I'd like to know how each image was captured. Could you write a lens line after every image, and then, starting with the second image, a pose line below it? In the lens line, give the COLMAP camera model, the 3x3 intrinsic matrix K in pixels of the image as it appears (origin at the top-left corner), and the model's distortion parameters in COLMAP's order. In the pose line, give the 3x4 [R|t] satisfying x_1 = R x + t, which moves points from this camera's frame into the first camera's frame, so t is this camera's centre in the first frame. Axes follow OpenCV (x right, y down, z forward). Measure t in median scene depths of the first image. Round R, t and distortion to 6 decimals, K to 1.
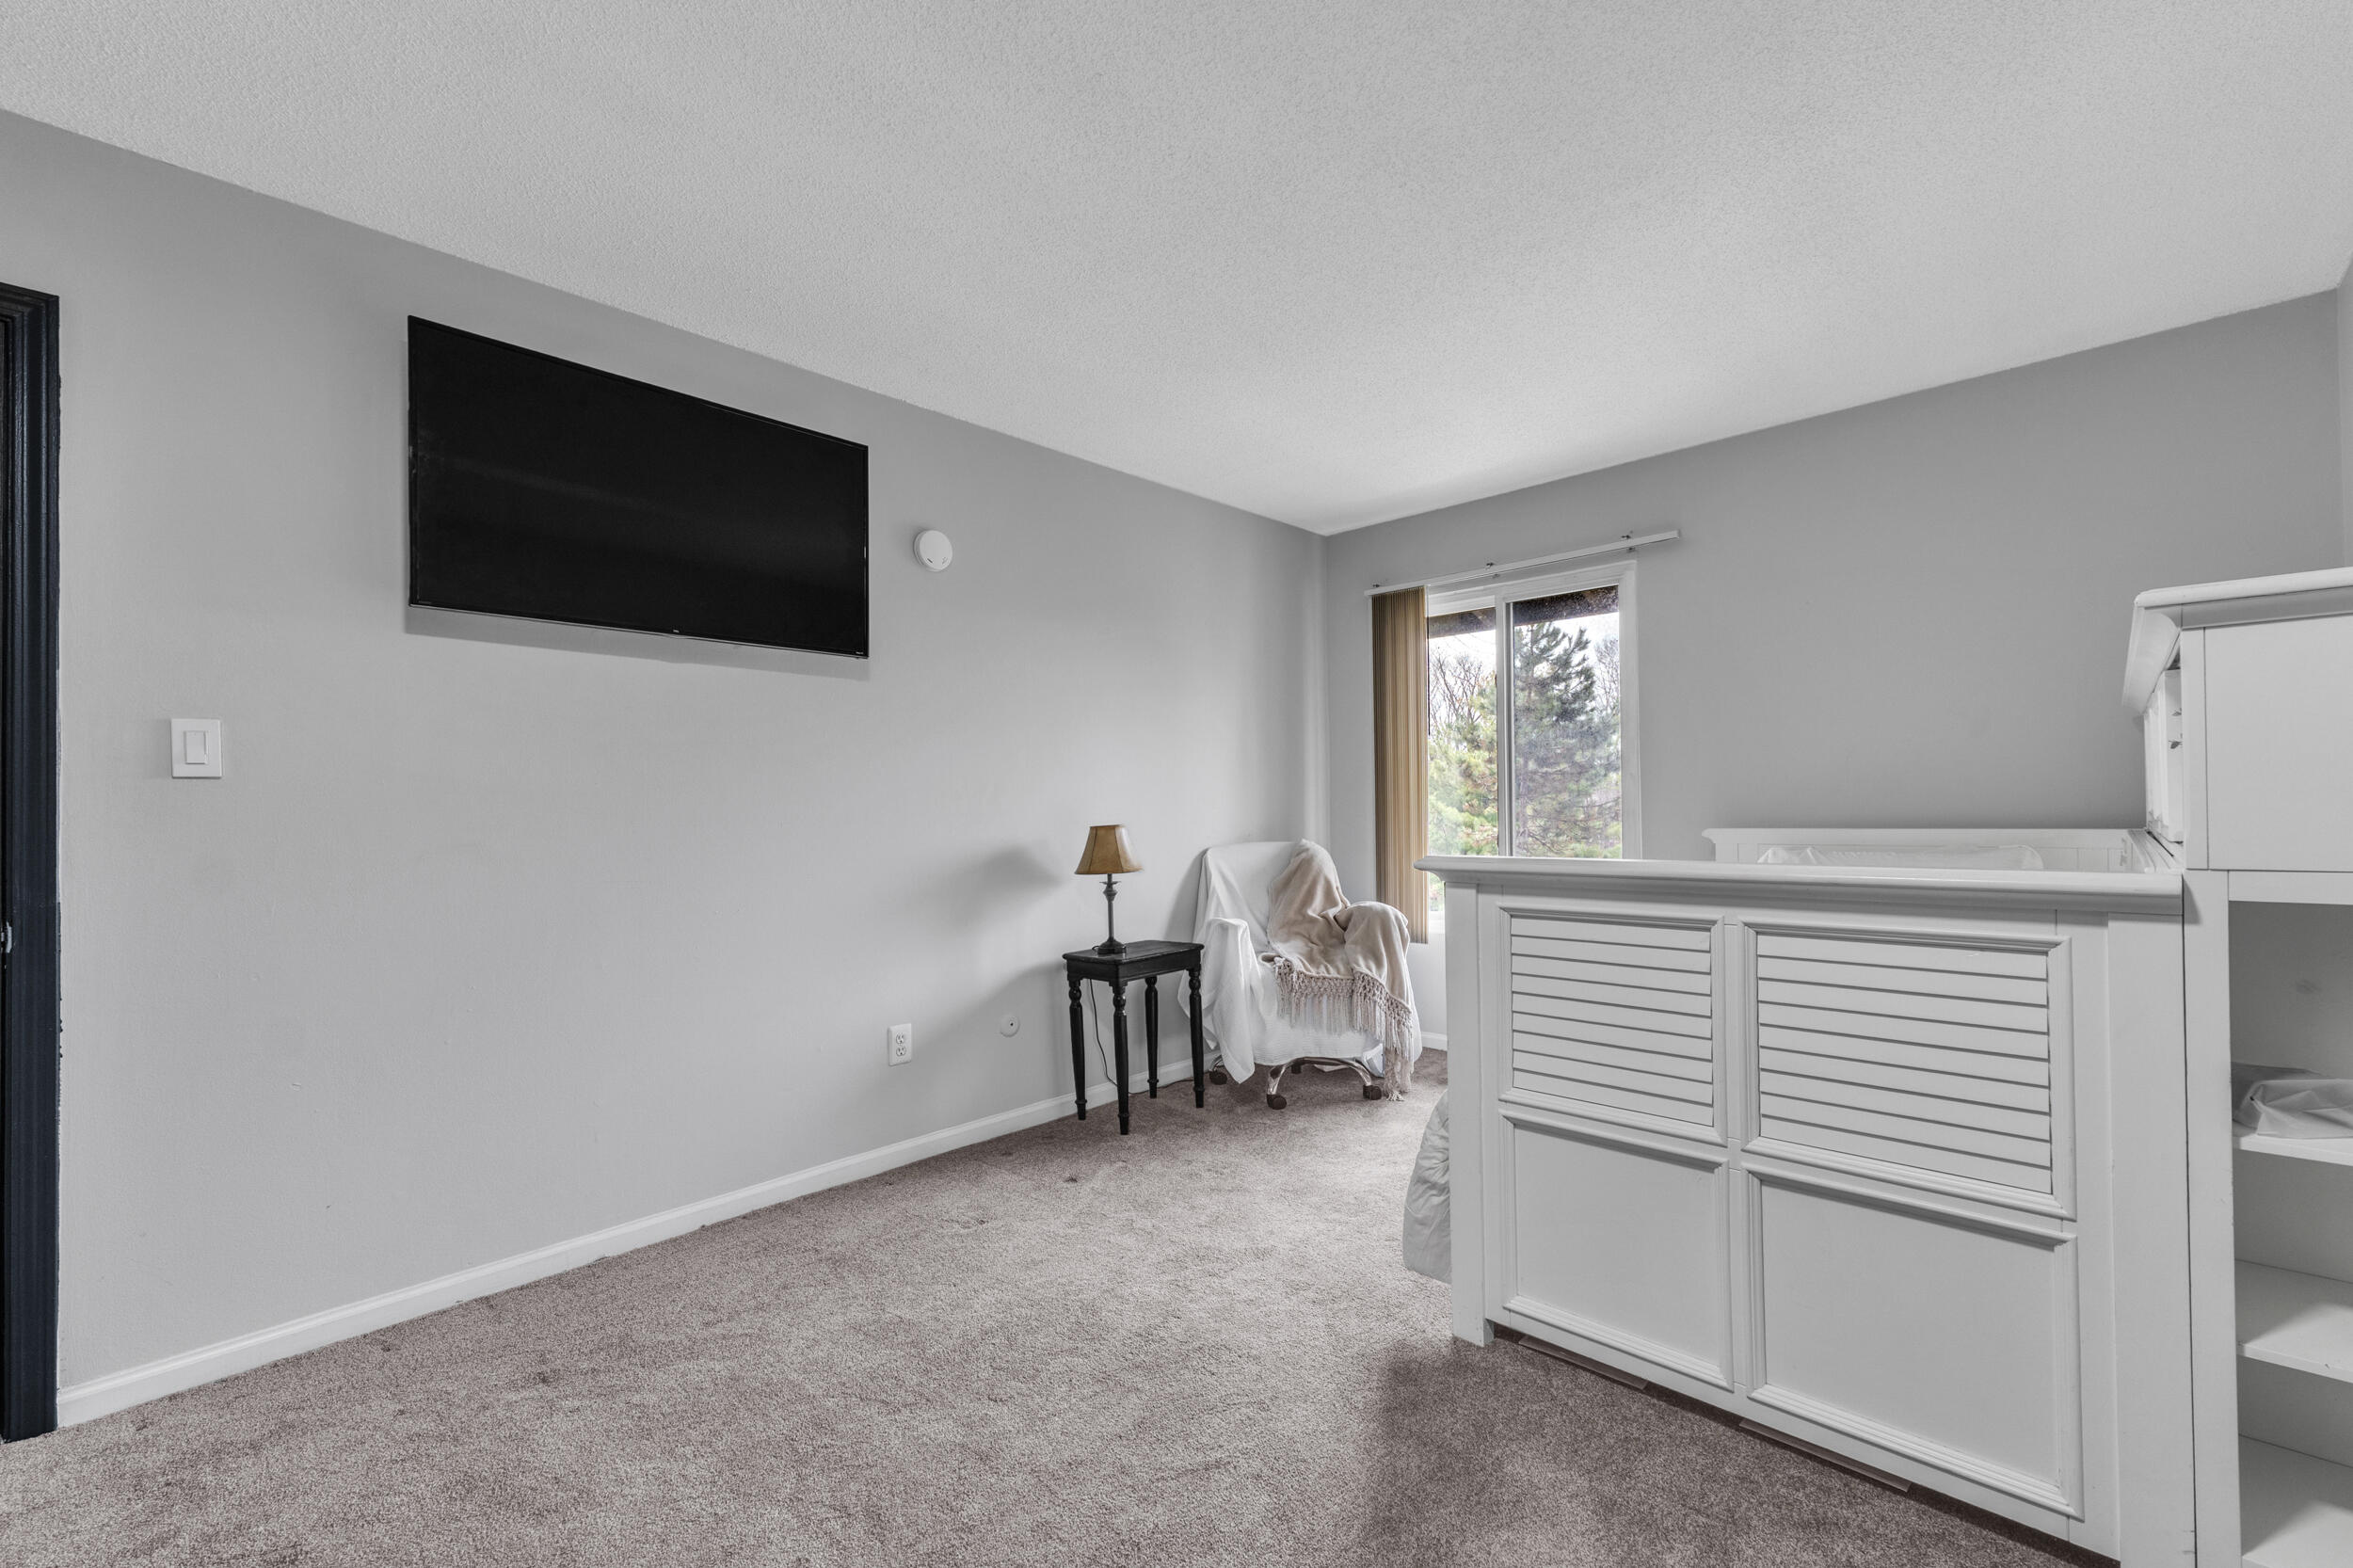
lens RADIAL K [[1012.0, 0, 1176.5], [0, 1012.0, 784.0], [0, 0, 1]] dist [-0.000246, 0.000010]
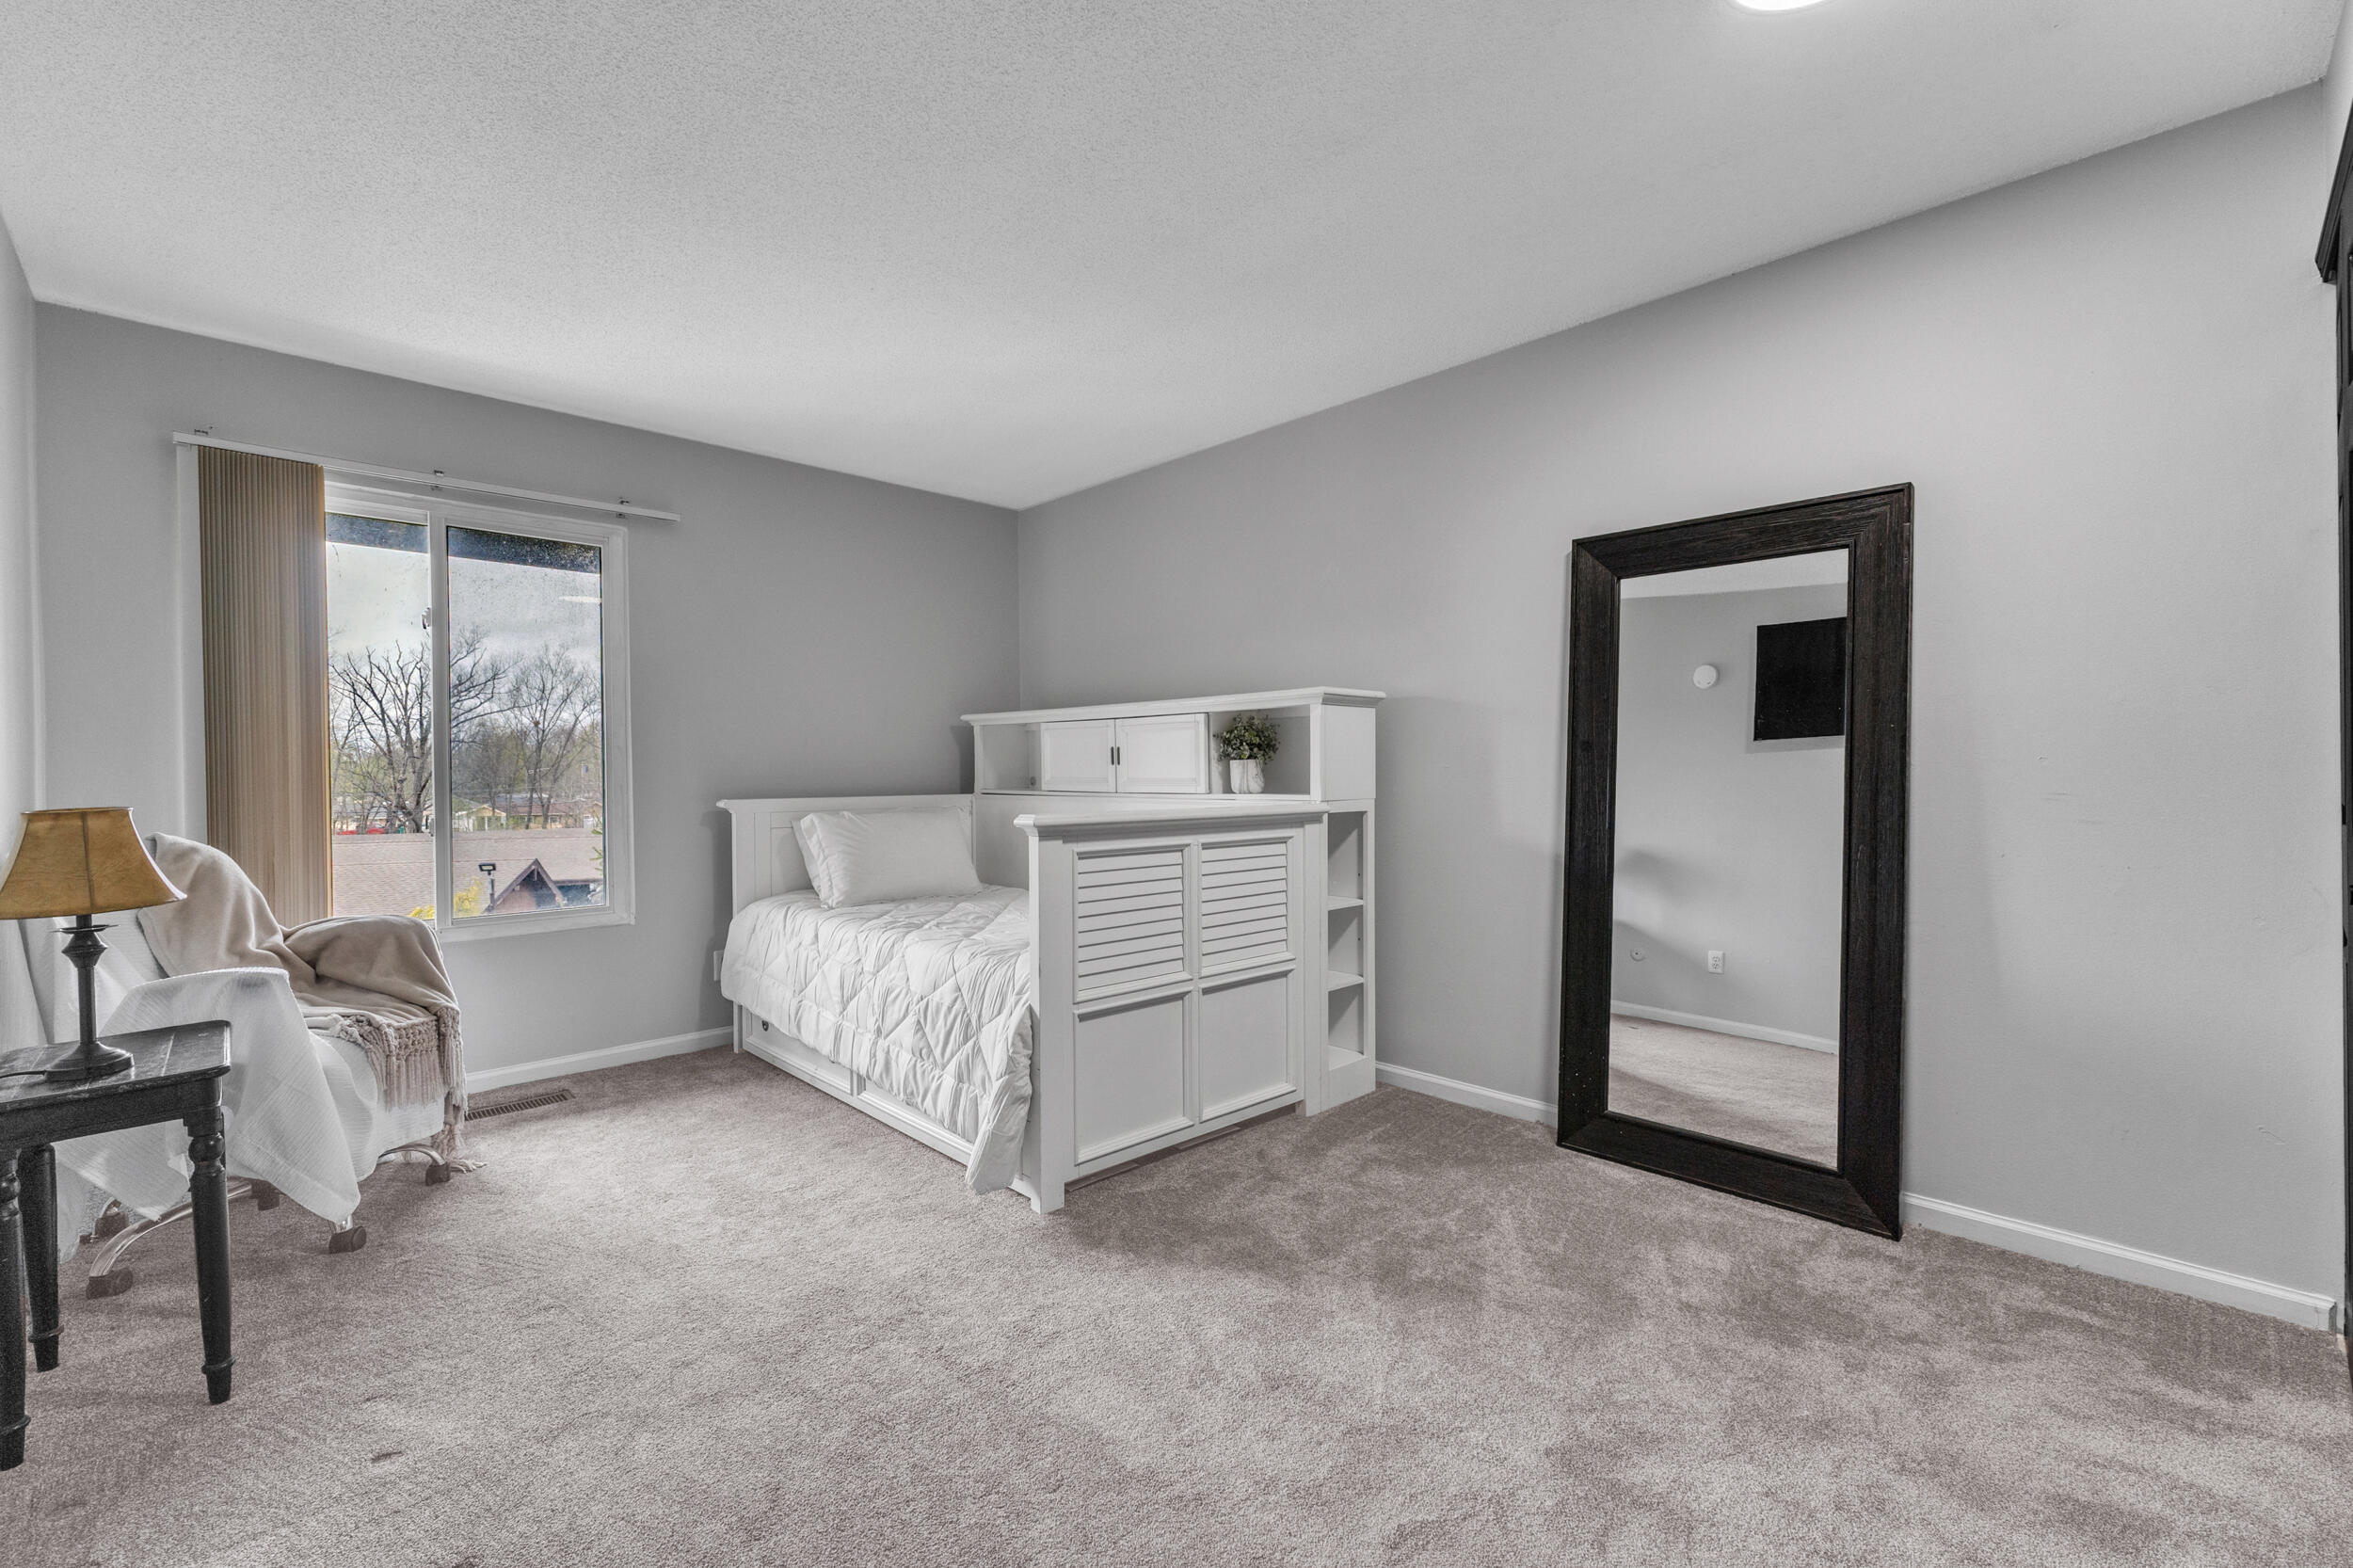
lens RADIAL K [[1012.0, 0, 1176.5], [0, 1012.0, 784.0], [0, 0, 1]] dist [-0.000246, 0.000010]
pose [[0.019192, 0.008767, 0.999777, -0.912994], [-0.015661, 0.999842, -0.008467, 0.043148], [-0.999693, -0.015495, 0.019326, 0.816729]]
